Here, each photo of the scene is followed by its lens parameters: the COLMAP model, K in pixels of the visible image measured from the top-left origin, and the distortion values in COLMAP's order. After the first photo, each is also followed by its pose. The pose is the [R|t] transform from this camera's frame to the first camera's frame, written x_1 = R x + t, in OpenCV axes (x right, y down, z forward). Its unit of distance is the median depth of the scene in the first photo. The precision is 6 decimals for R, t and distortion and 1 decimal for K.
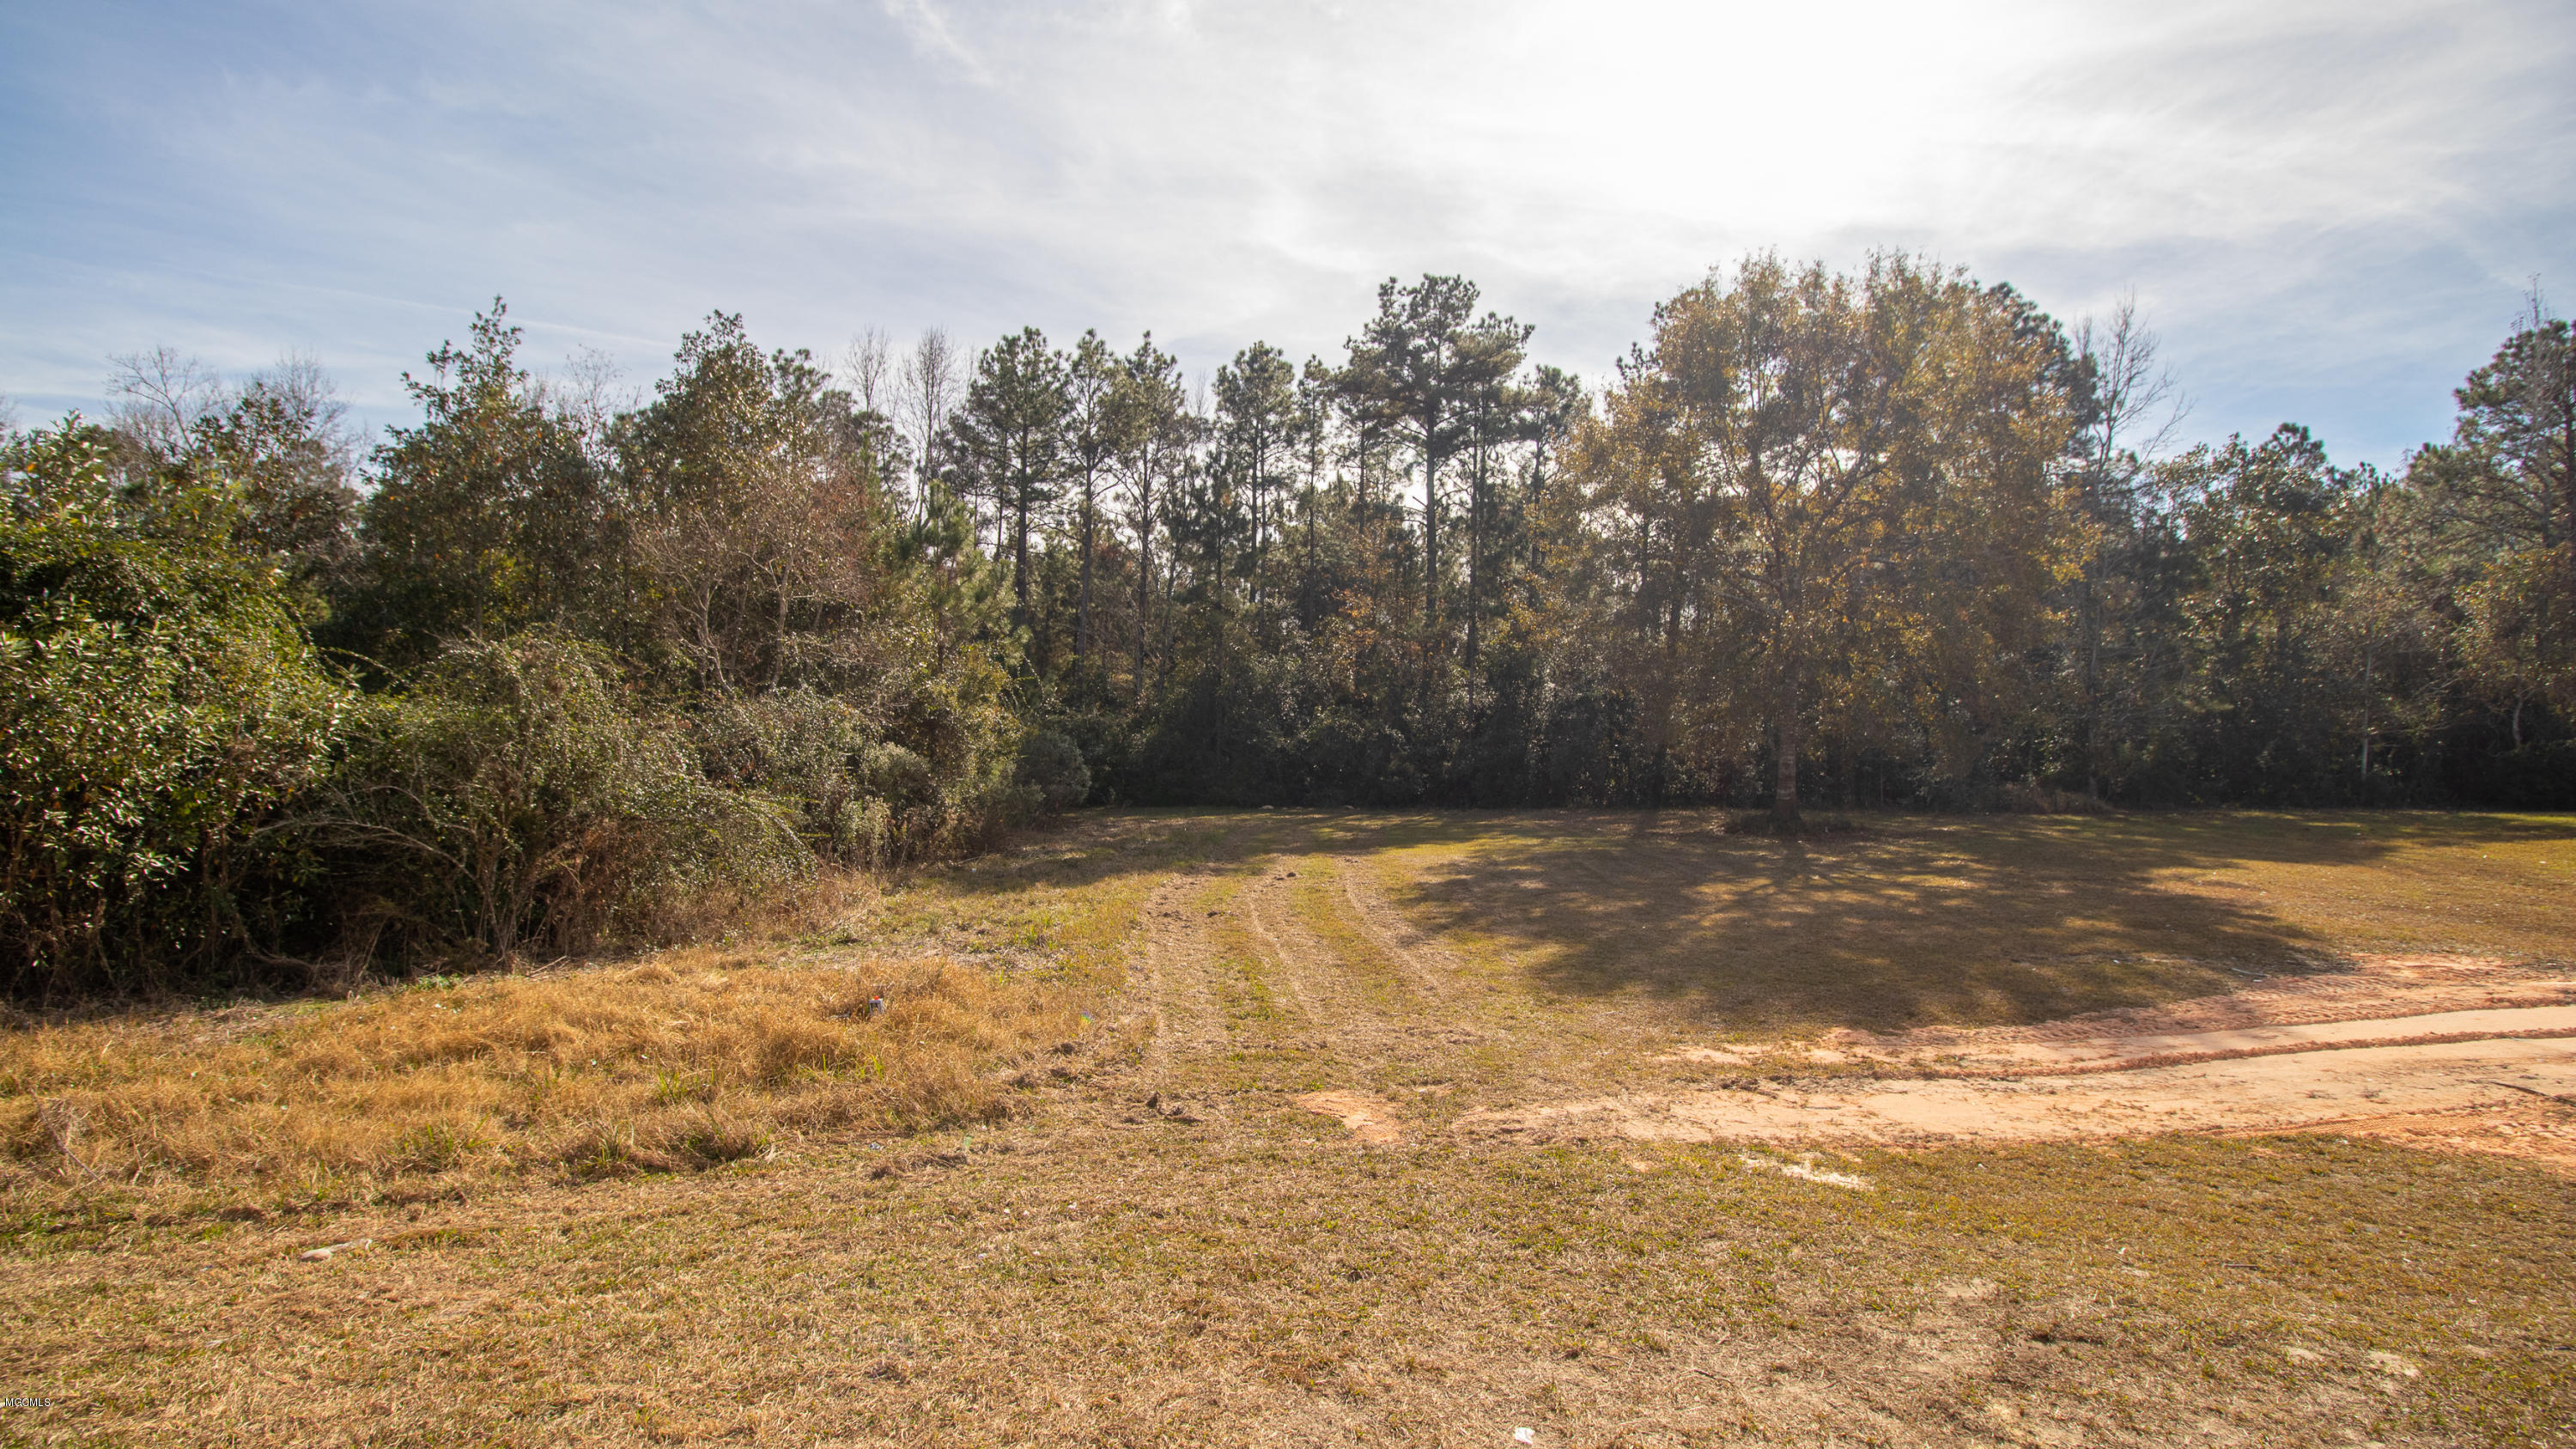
lens RADIAL K [[1183.7, 0, 1290.5], [0, 1183.7, 727.6], [0, 0, 1]] dist [-0.003883, -0.000384]
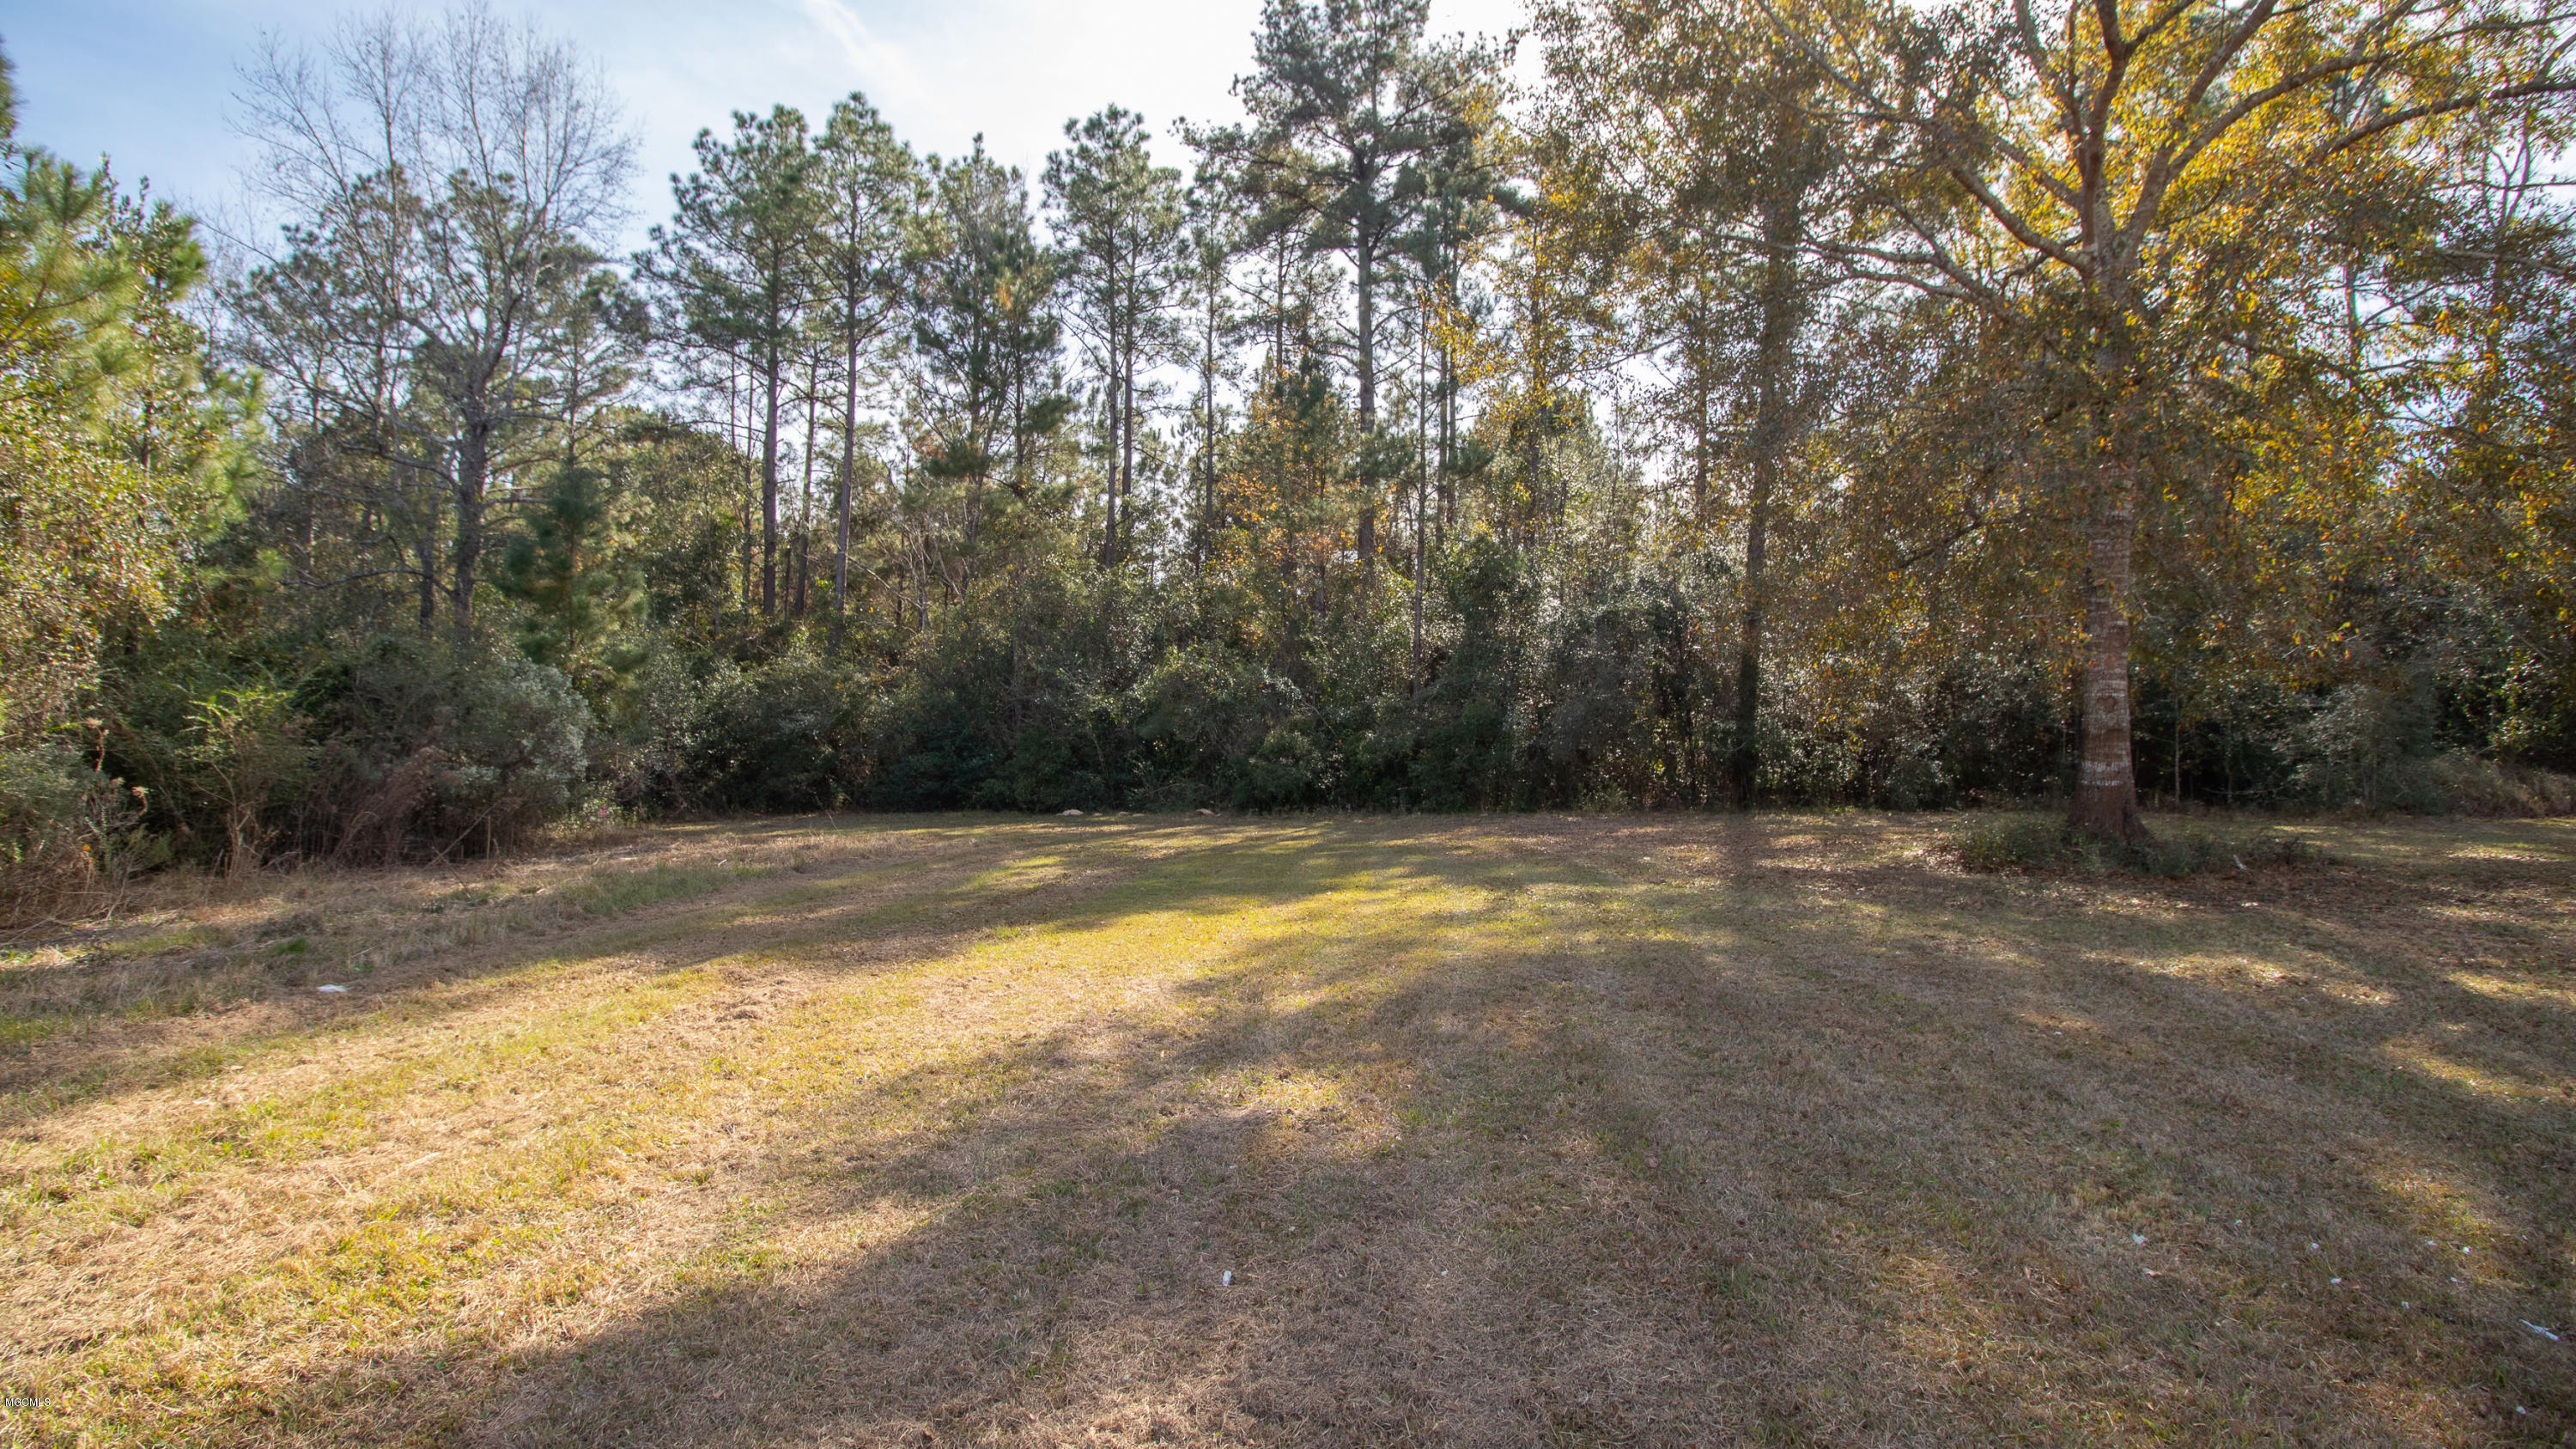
lens RADIAL K [[1183.7, 0, 1285.0], [0, 1183.7, 722.1], [0, 0, 1]] dist [-0.003883, -0.000384]
pose [[0.999623, -0.005742, -0.026856, 0.103680], [0.005465, 0.999931, -0.010375, 0.029264], [0.026913, 0.010224, 0.999585, 0.415489]]
